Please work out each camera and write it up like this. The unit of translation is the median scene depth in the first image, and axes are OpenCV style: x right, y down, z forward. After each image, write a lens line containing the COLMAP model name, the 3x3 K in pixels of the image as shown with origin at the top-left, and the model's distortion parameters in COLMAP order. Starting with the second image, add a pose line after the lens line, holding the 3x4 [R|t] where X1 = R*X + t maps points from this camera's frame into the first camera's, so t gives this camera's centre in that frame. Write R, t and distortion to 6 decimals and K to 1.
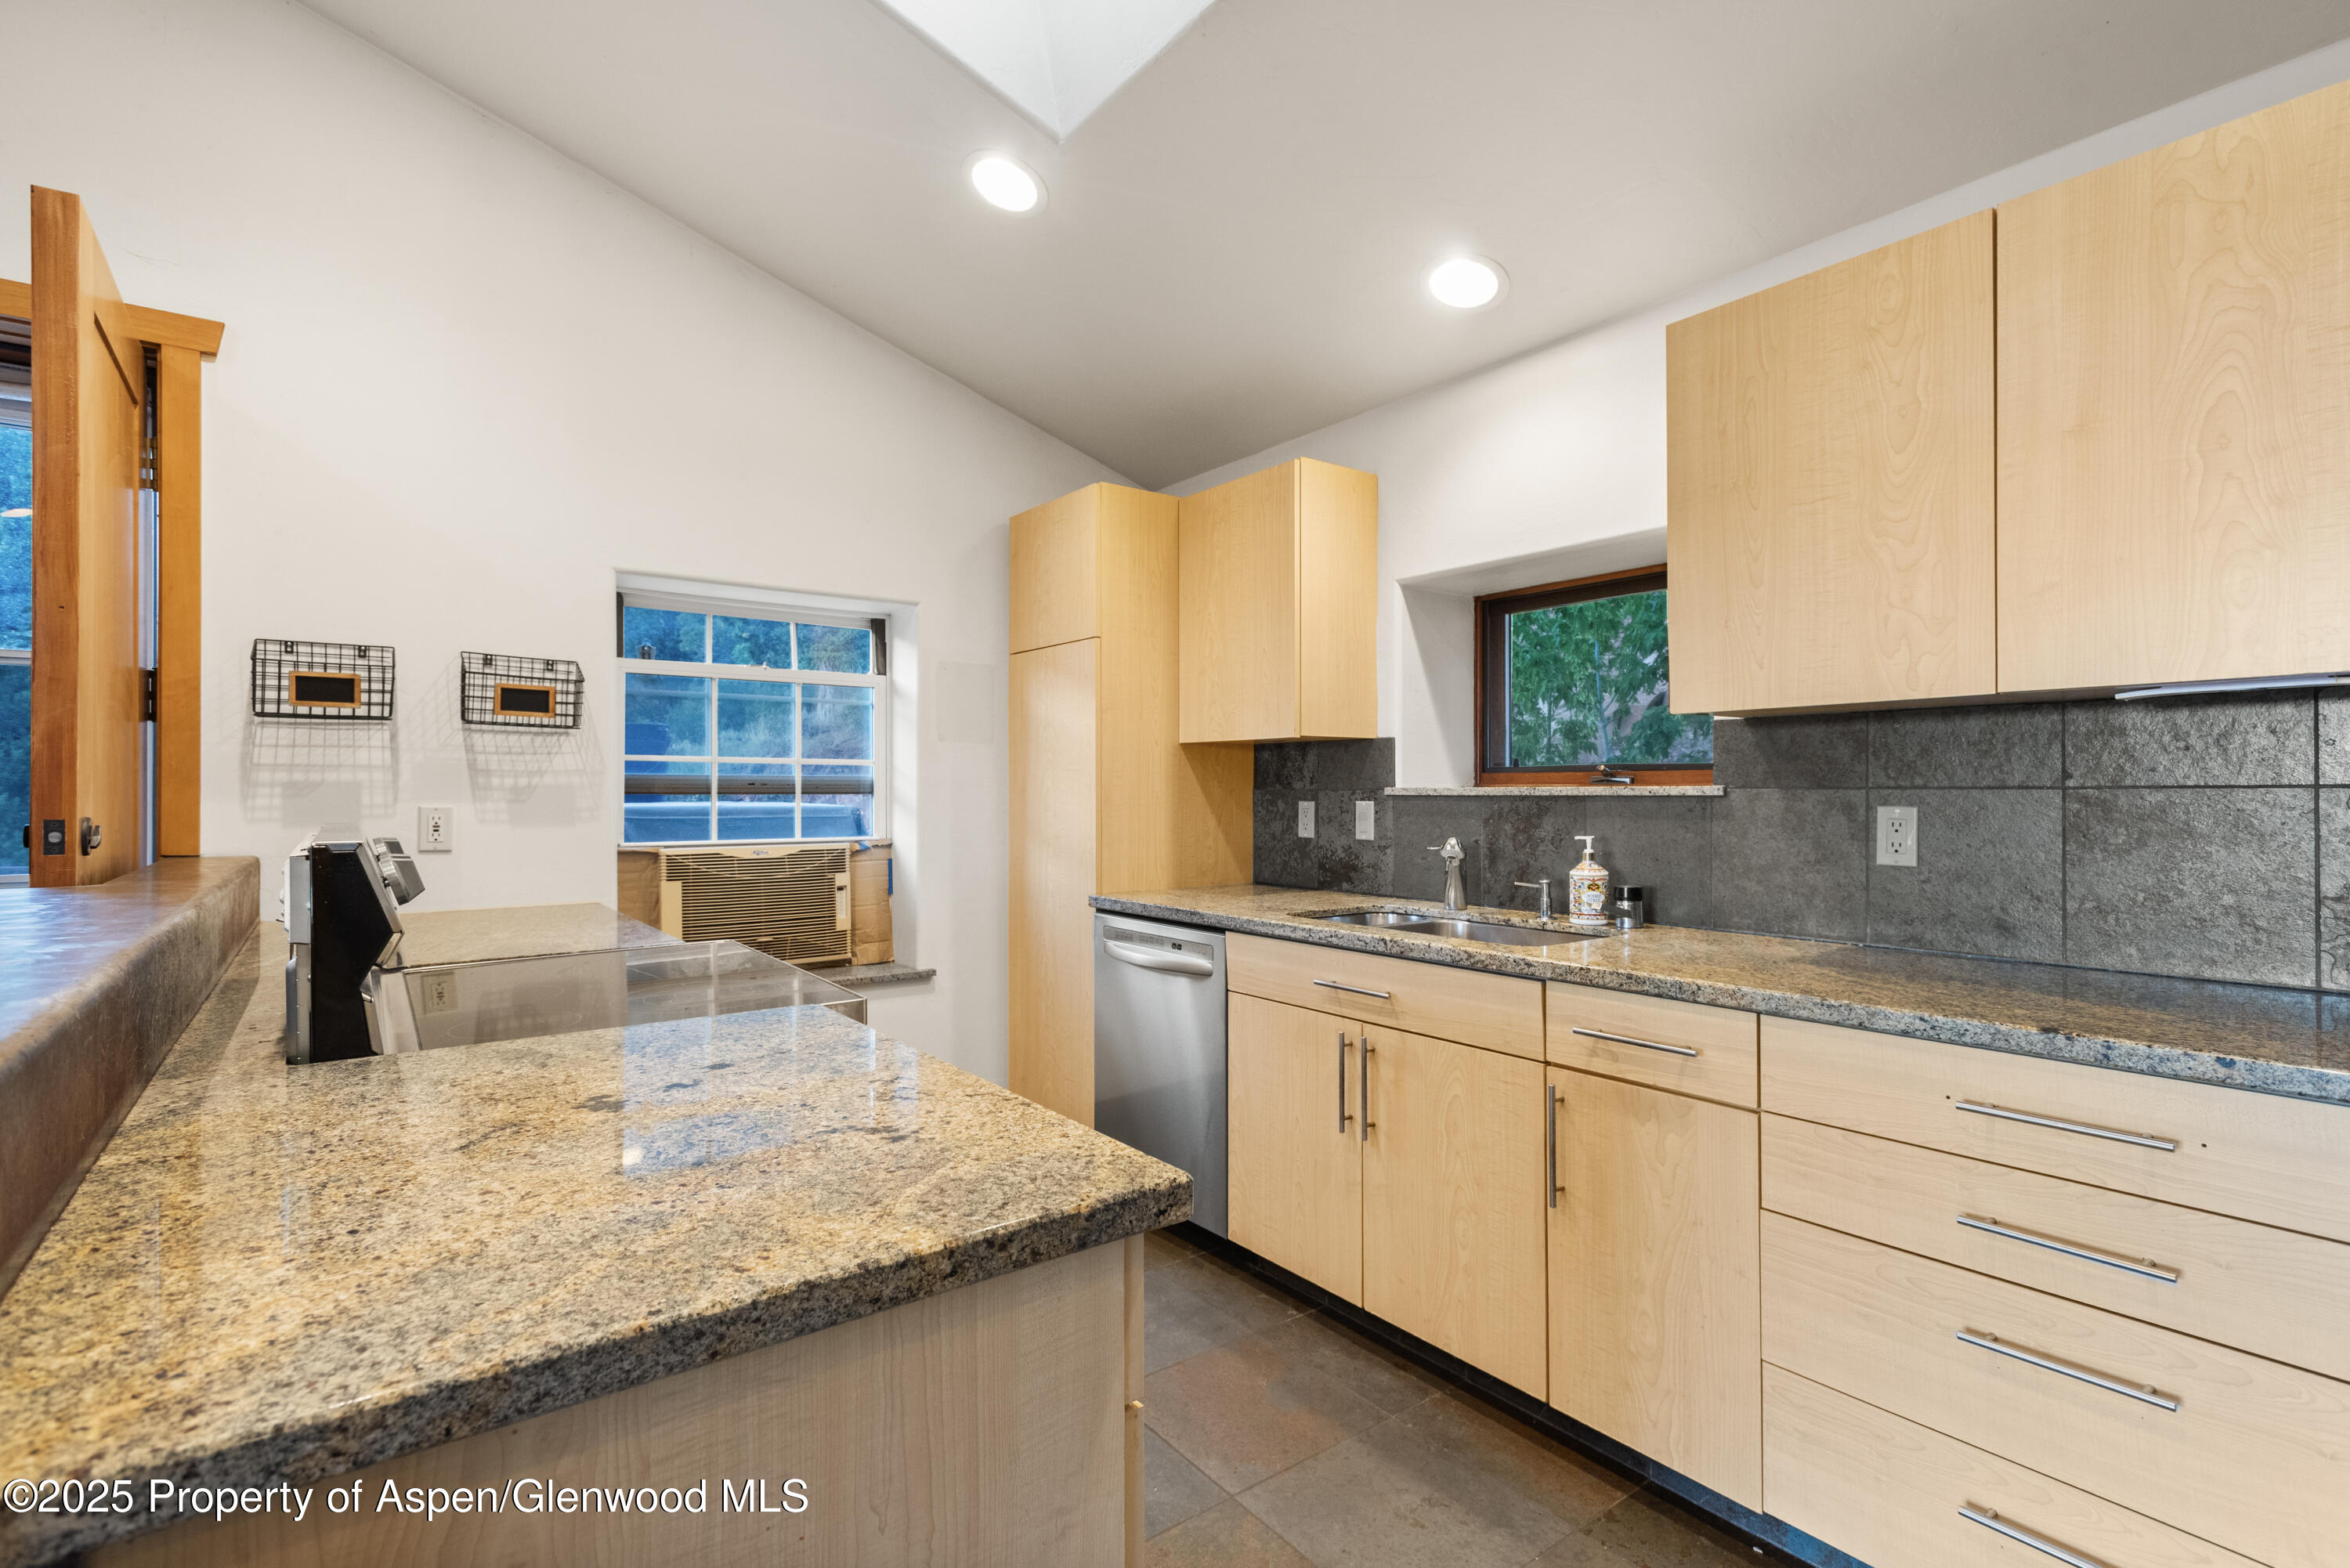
lens RADIAL K [[1101.3, 0, 1175.0], [0, 1101.3, 784.0], [0, 0, 1]] dist [0.012030, -0.000372]
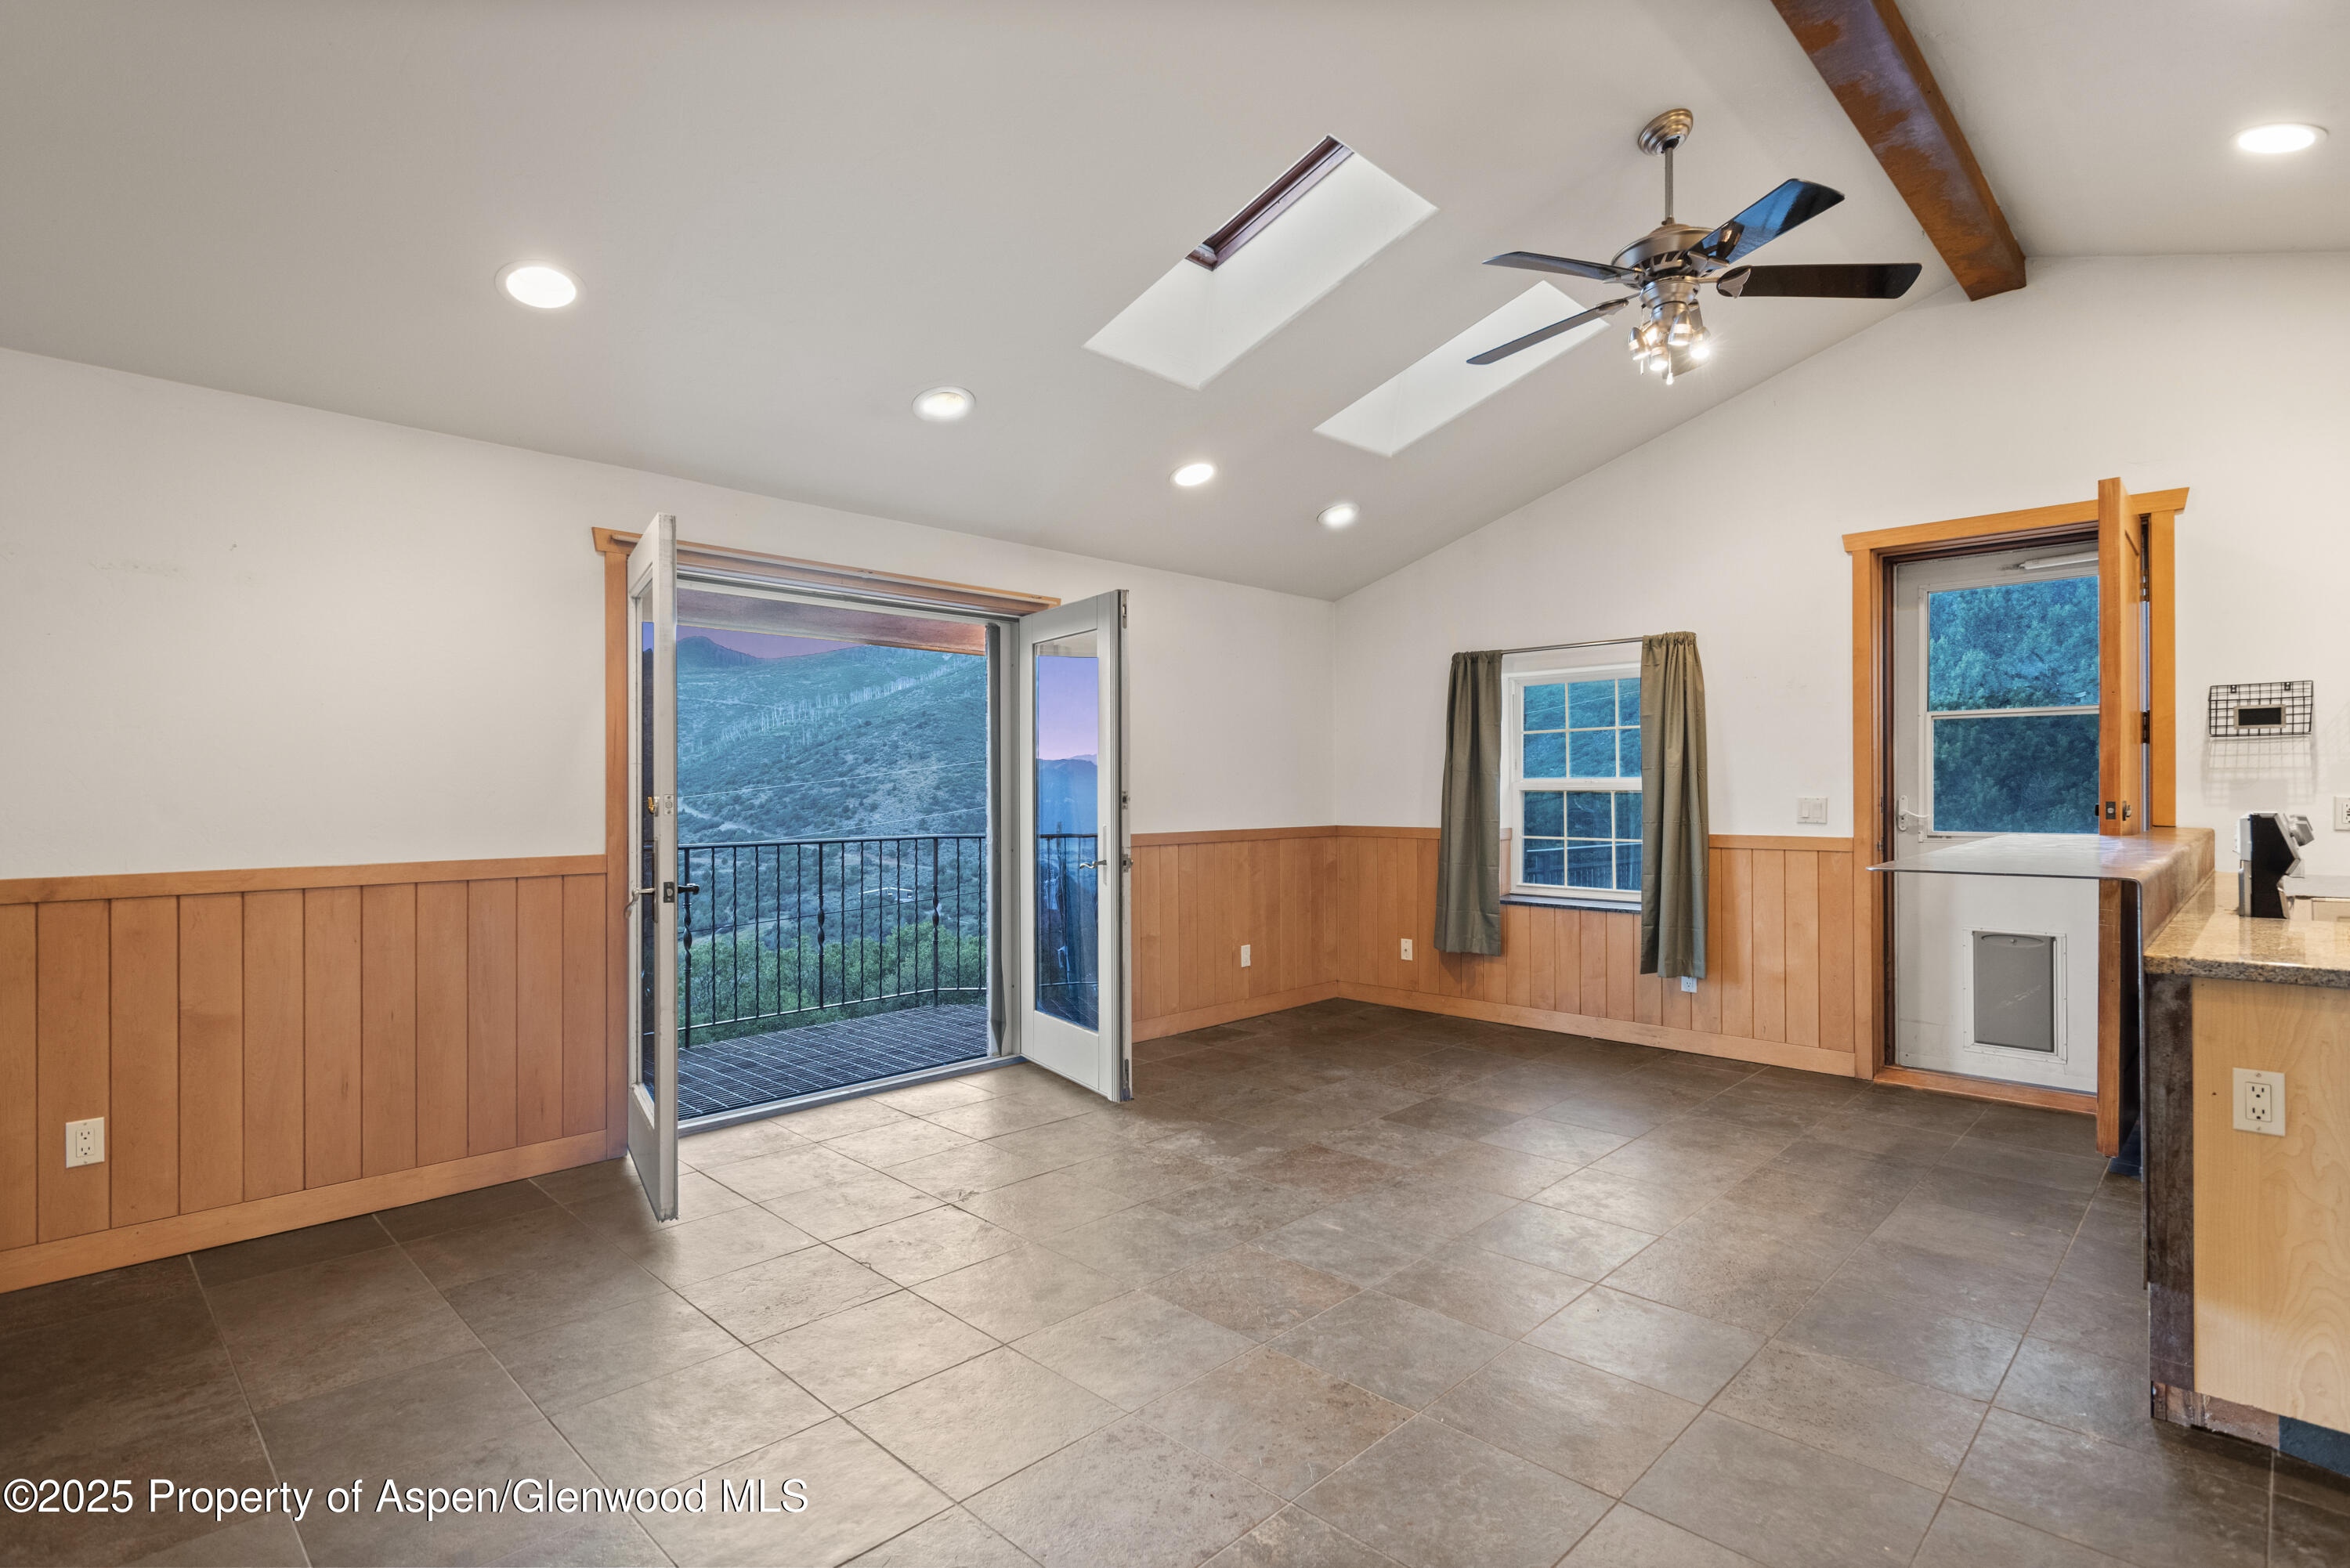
lens RADIAL K [[1146.7, 0, 1175.0], [0, 1146.7, 784.0], [0, 0, 1]] dist [-0.002104, -0.001315]
pose [[0.154810, -0.000385, -0.987944, 0.511529], [0.010421, 0.999945, 0.001244, -0.012703], [0.987889, -0.010488, 0.154806, -0.659456]]
